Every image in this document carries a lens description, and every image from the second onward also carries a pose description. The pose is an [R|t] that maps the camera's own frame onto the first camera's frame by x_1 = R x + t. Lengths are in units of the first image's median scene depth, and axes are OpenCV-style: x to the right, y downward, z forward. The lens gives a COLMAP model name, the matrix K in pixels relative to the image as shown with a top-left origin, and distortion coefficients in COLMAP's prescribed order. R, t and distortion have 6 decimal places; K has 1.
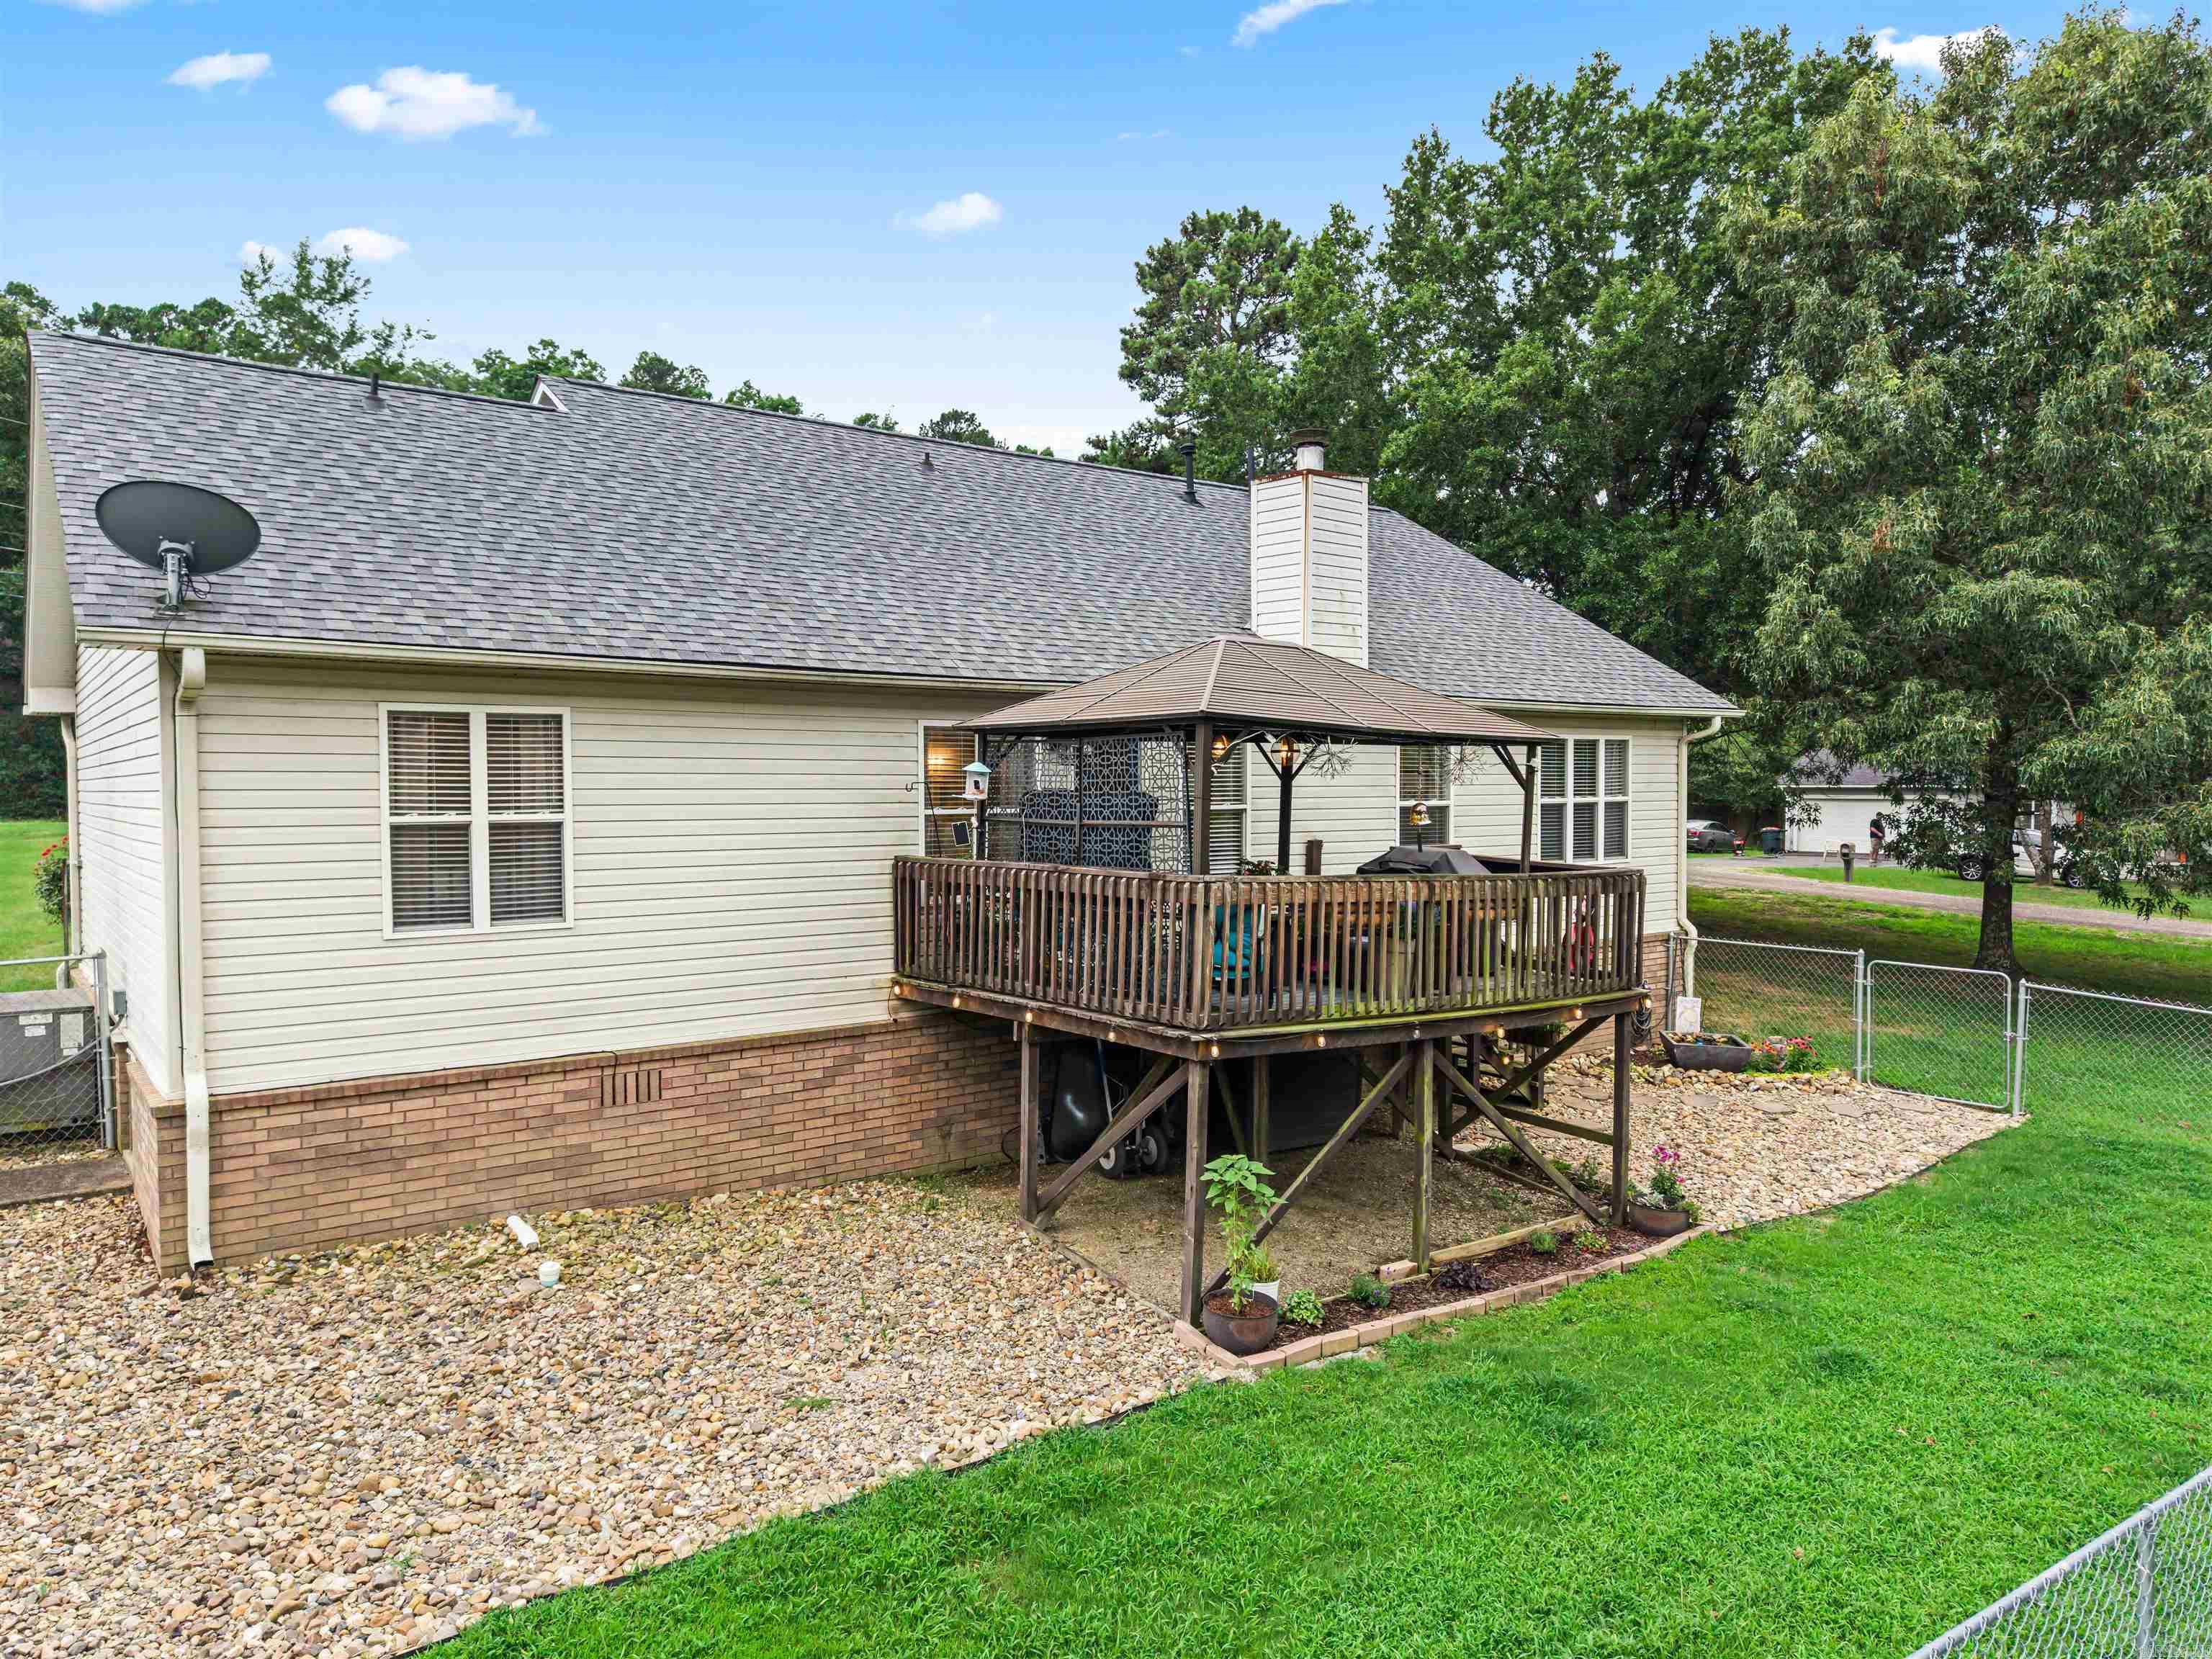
lens RADIAL K [[1501.9, 0, 1106.0], [0, 1501.9, 829.5], [0, 0, 1]] dist [0.007169, -0.007653]
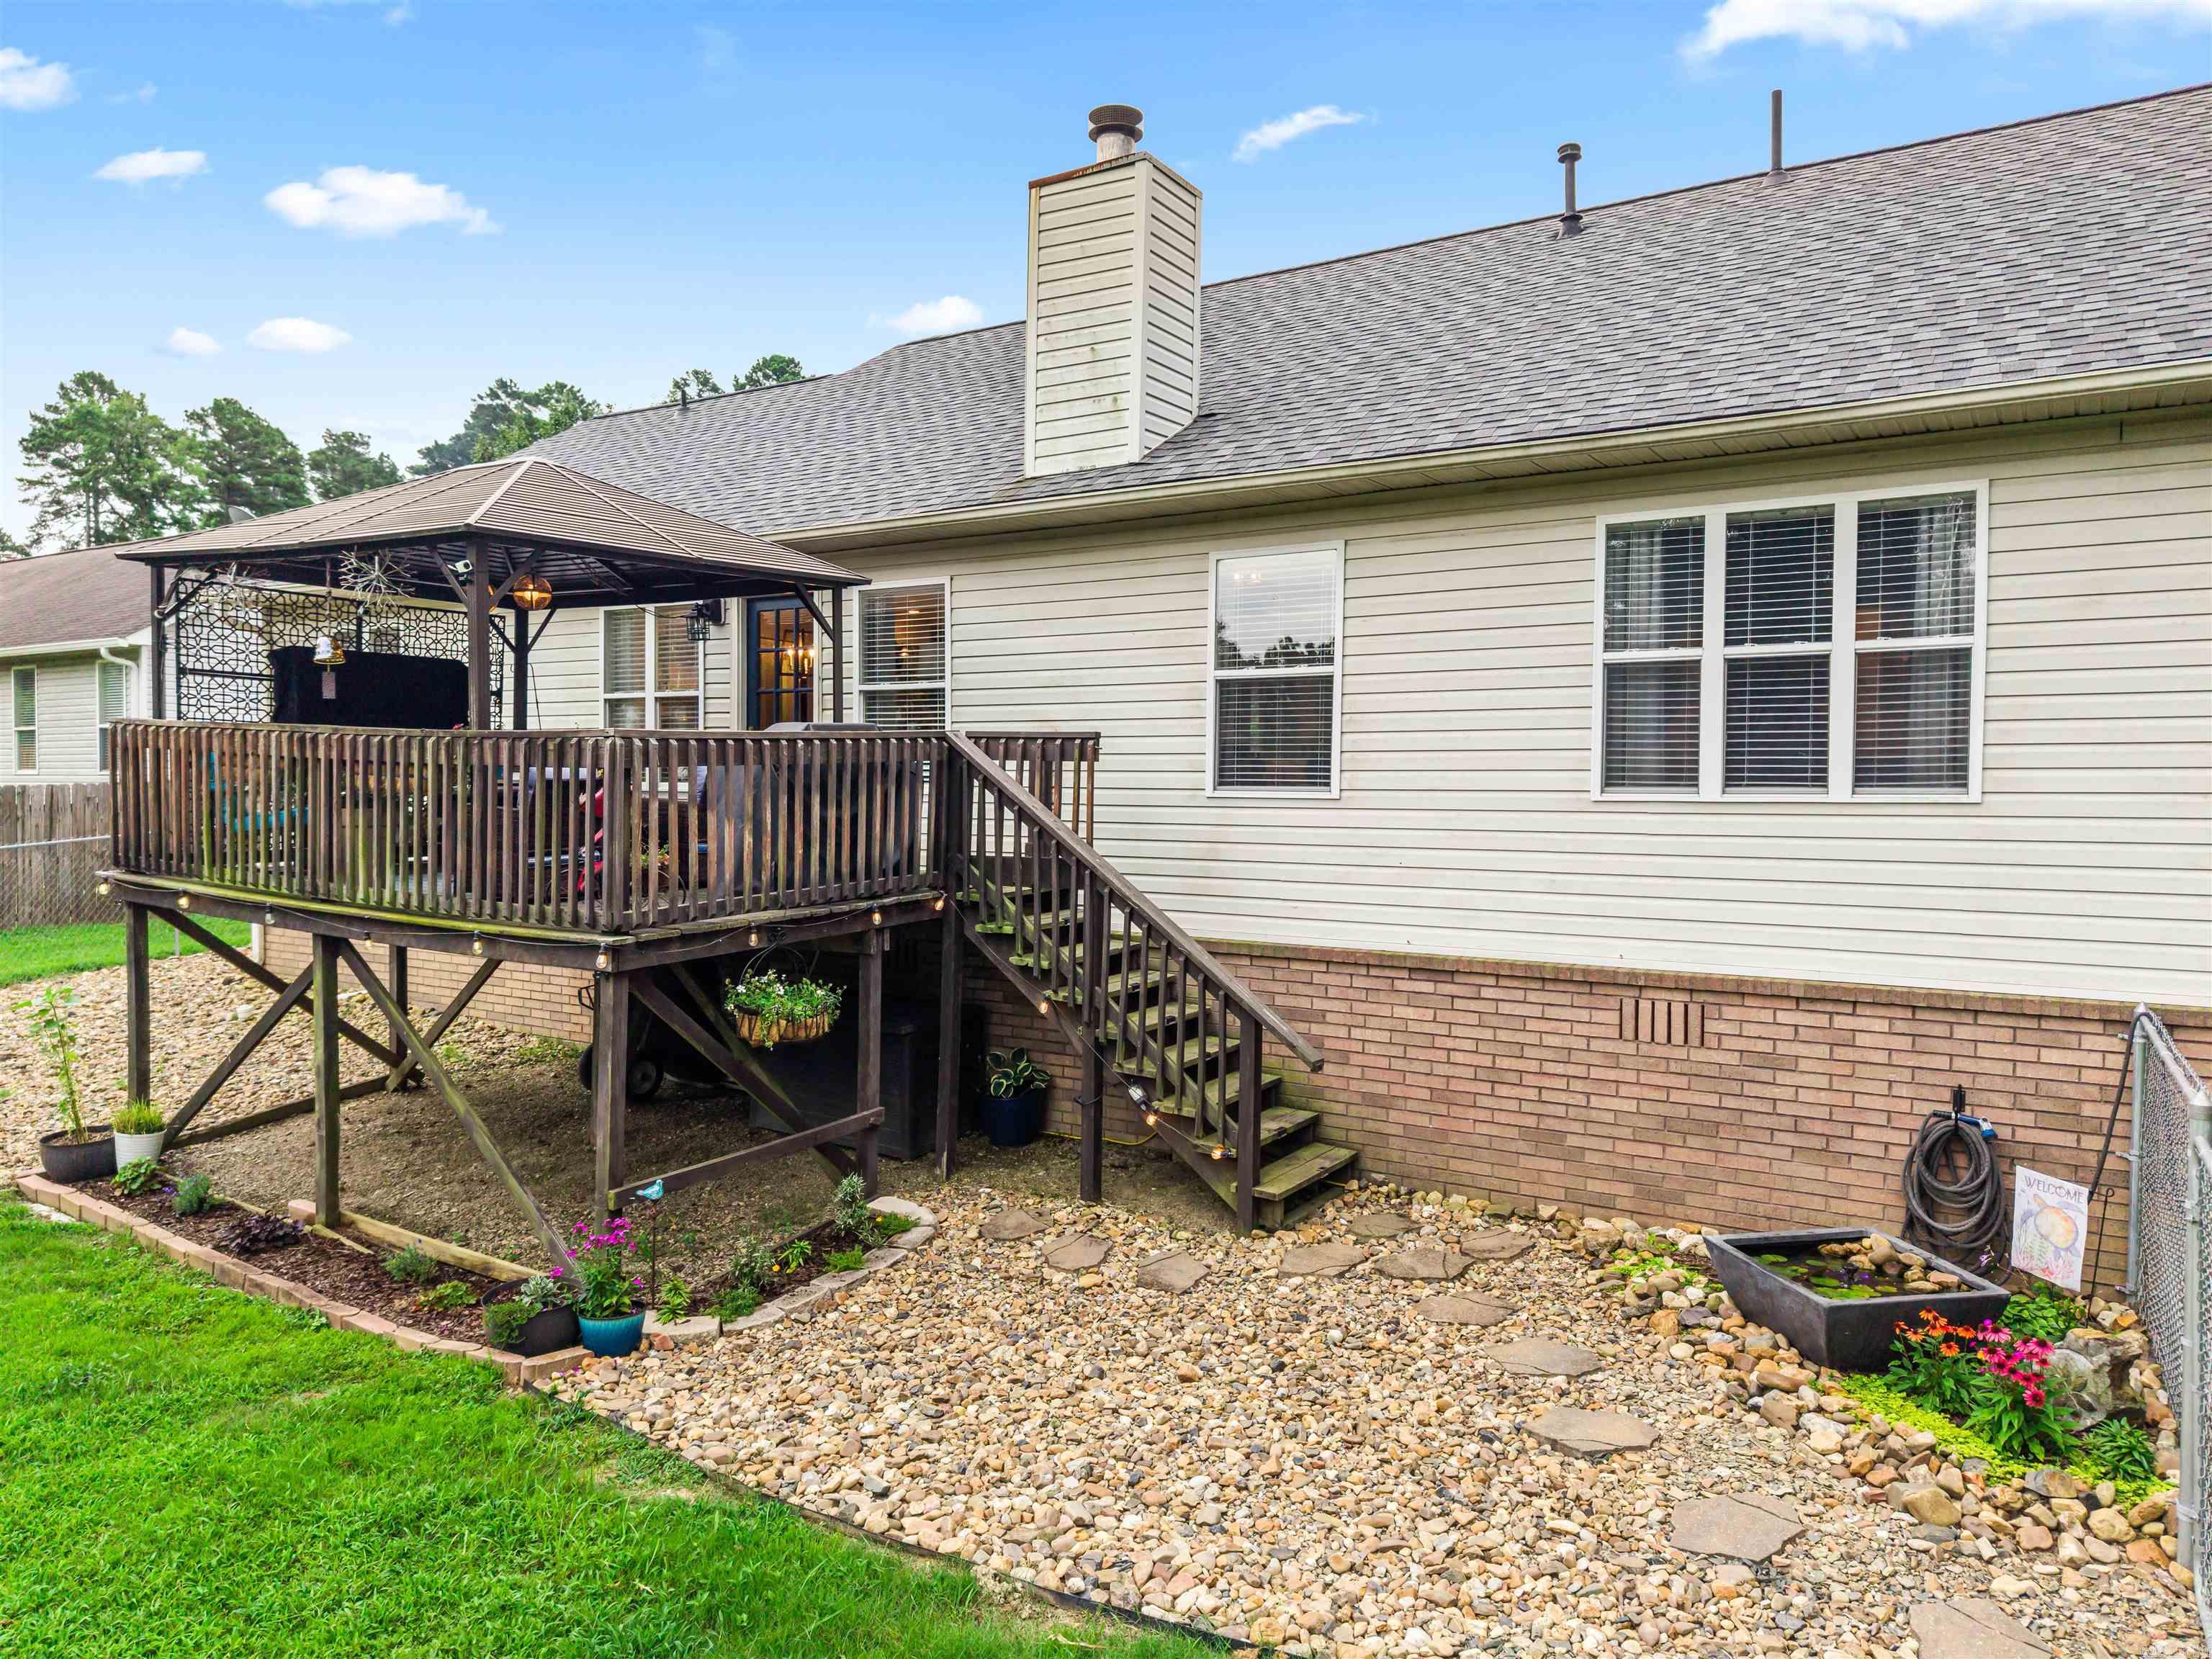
lens RADIAL K [[1516.6, 0, 1113.9], [0, 1516.6, 835.1], [0, 0, 1]] dist [0.005865, -0.002515]
pose [[0.338835, 0.031663, -0.940313, 1.141390], [-0.043209, 0.998903, 0.018066, 0.057864], [0.939853, 0.034509, 0.339831, 1.158836]]
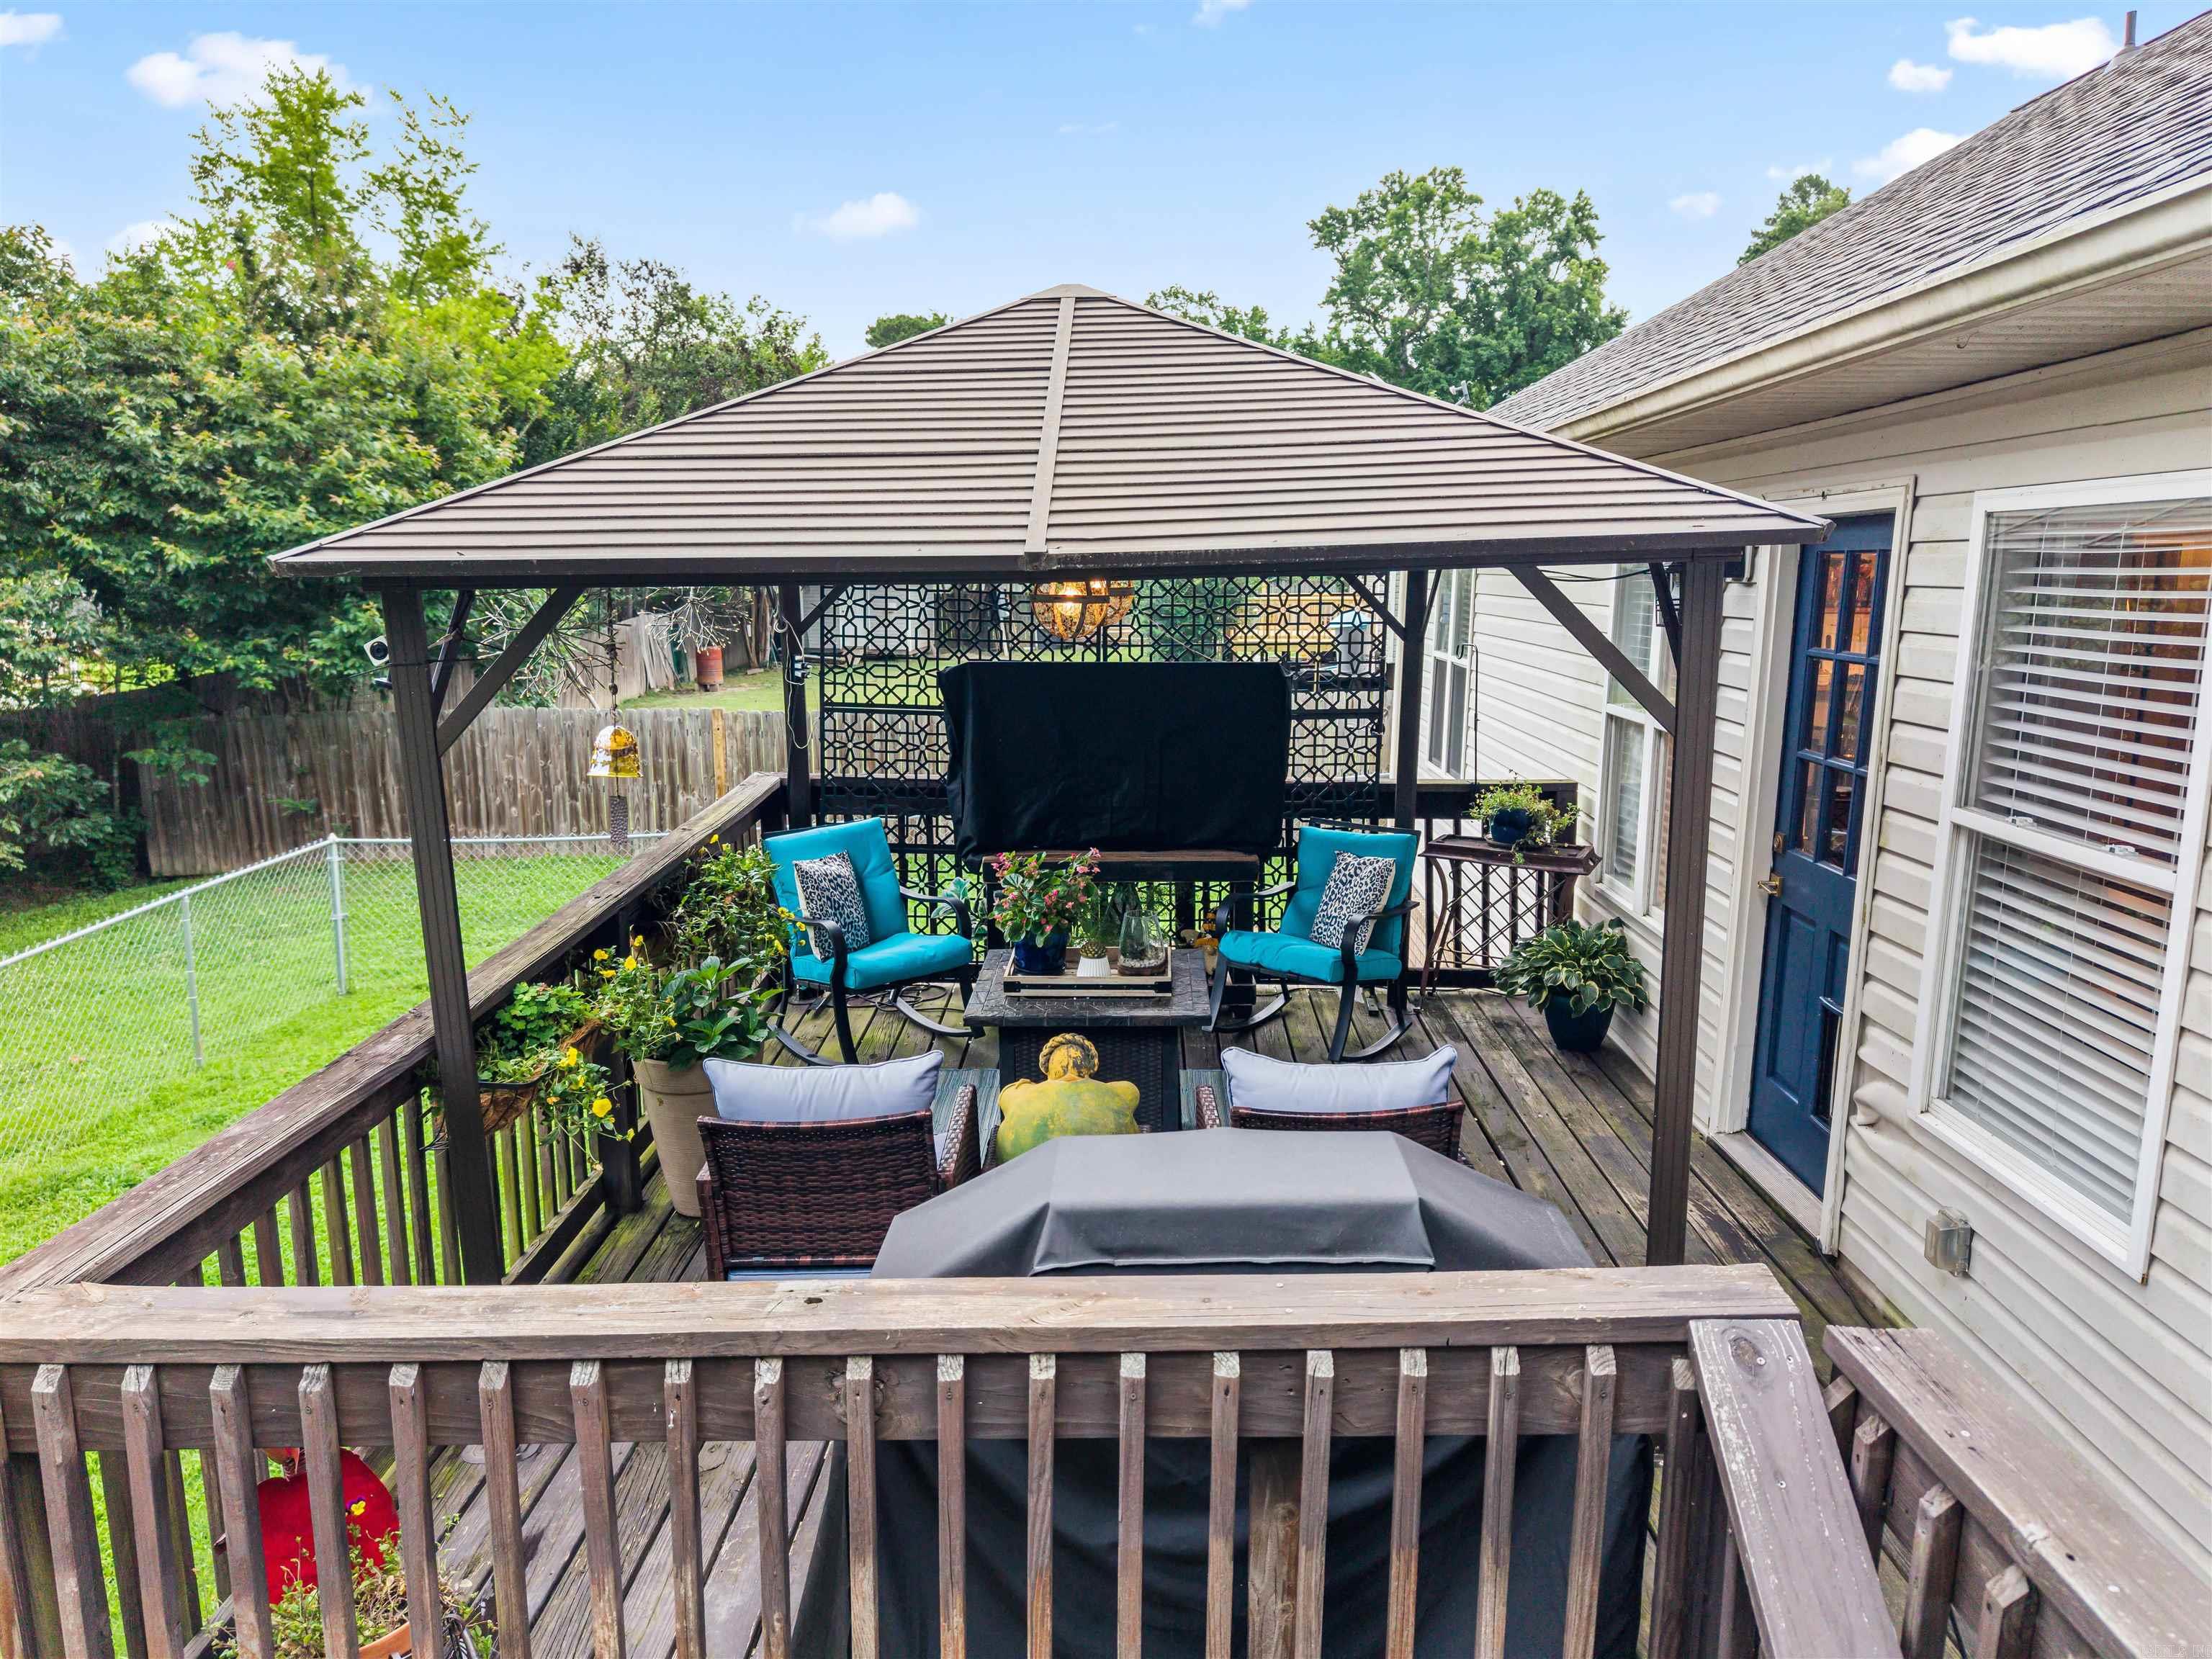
lens RADIAL K [[1516.6, 0, 1113.9], [0, 1516.6, 835.1], [0, 0, 1]] dist [0.005865, -0.002515]
pose [[-0.632724, 0.131628, -0.763108, 0.462470], [-0.035325, 0.979516, 0.198245, -0.079345], [0.773571, 0.152391, -0.615113, 1.419798]]
